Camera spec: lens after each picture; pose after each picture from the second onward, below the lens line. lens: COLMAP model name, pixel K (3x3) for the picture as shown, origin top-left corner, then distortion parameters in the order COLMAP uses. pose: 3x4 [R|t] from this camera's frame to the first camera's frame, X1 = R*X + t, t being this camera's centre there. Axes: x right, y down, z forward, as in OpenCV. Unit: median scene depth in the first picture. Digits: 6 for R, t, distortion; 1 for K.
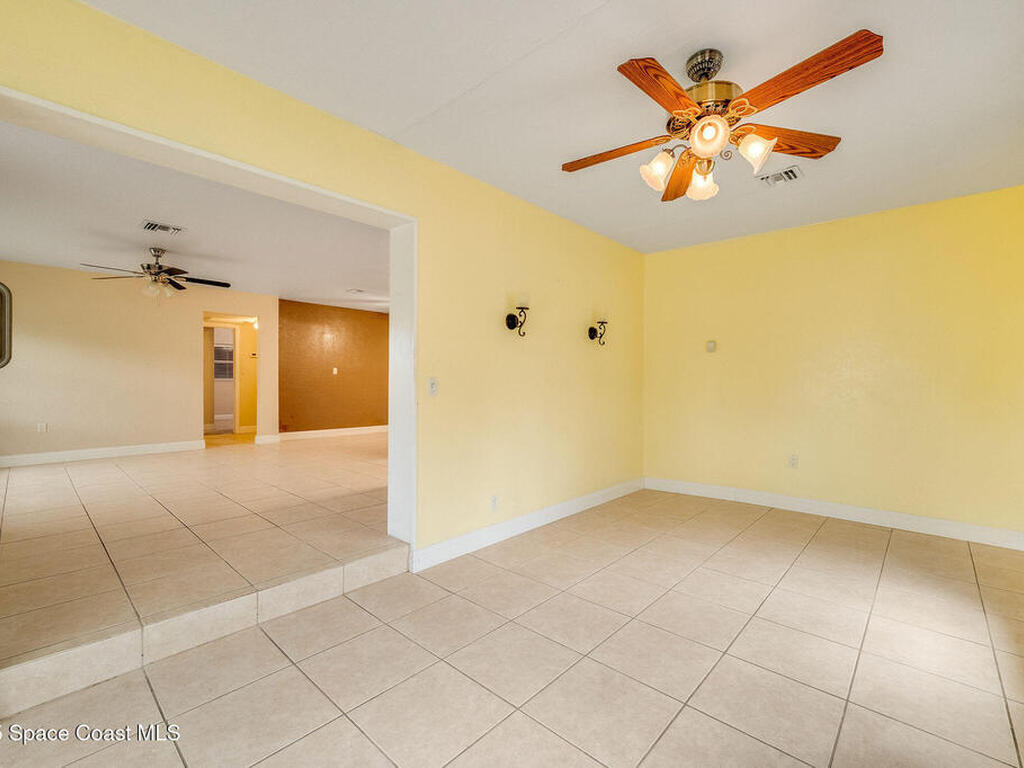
lens RADIAL K [[453.9, 0, 511.4], [0, 453.9, 382.3], [0, 0, 1]] dist [-0.000199, 0.000008]
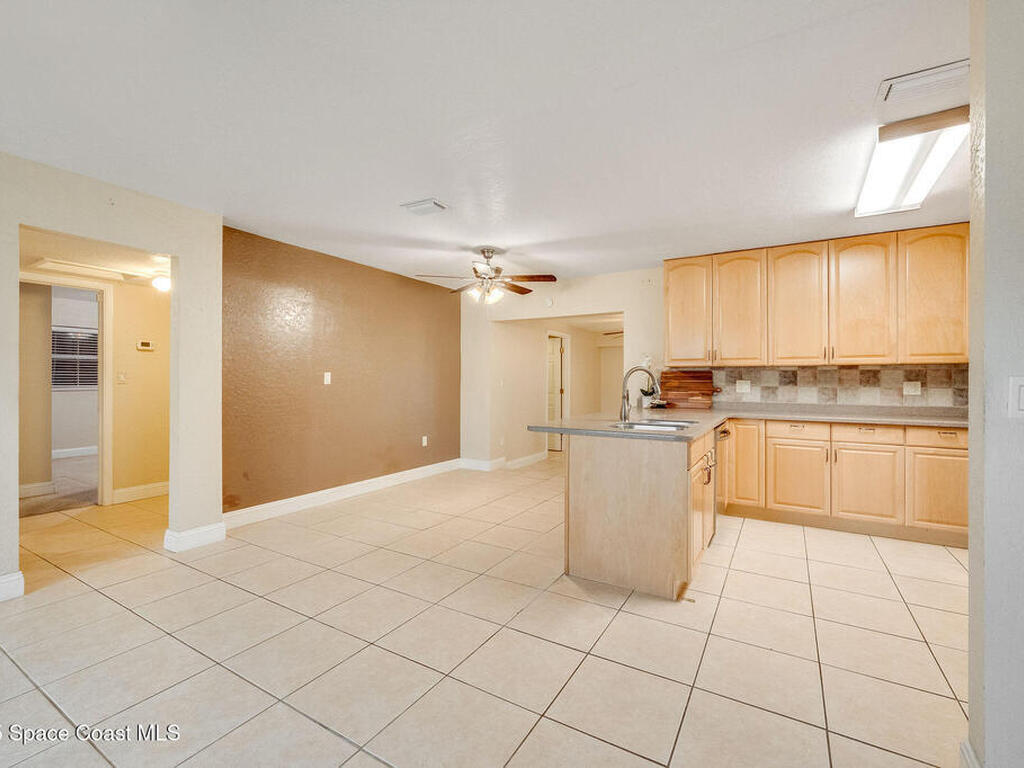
lens RADIAL K [[456.7, 0, 516.8], [0, 456.7, 378.4], [0, 0, 1]] dist [0.001827, 0.000473]
pose [[0.976815, 0.001439, 0.214079, -0.317272], [-0.000675, 0.999993, -0.003642, -0.025215], [-0.214083, 0.003413, 0.976810, 0.480881]]
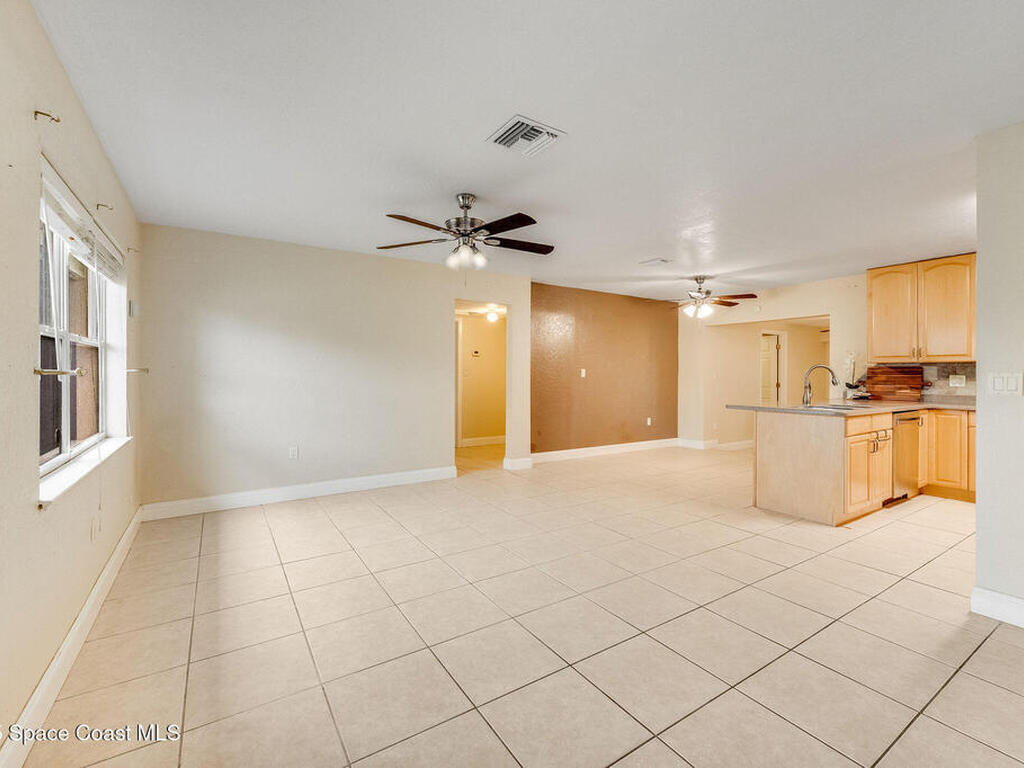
lens RADIAL K [[456.7, 0, 518.9], [0, 456.7, 375.1], [0, 0, 1]] dist [0.001827, 0.000473]
pose [[0.971513, 0.003011, -0.236968, -0.342775], [-0.002811, 0.999995, 0.001181, -0.024237], [0.236970, -0.000481, 0.971517, 0.239109]]
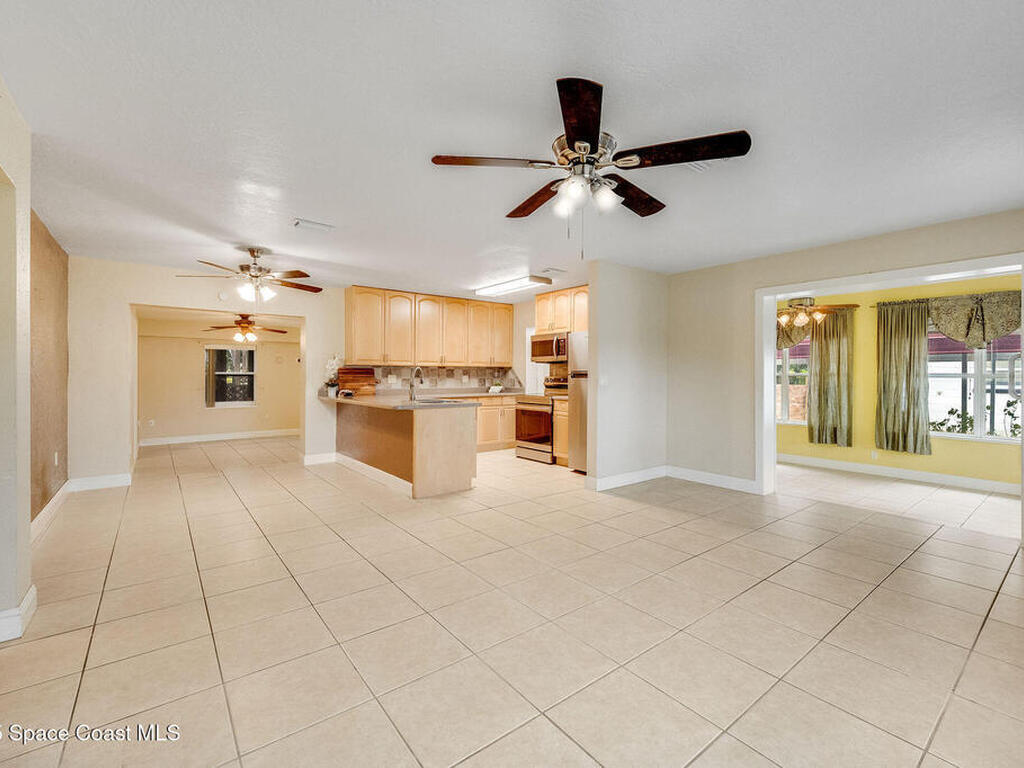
lens RADIAL K [[456.7, 0, 516.1], [0, 456.7, 378.1], [0, 0, 1]] dist [0.001827, 0.000473]
pose [[0.160222, -0.008605, 0.987044, -0.747311], [-0.000483, 0.999961, 0.008796, -0.026647], [-0.987081, -0.001886, 0.160211, 0.613369]]
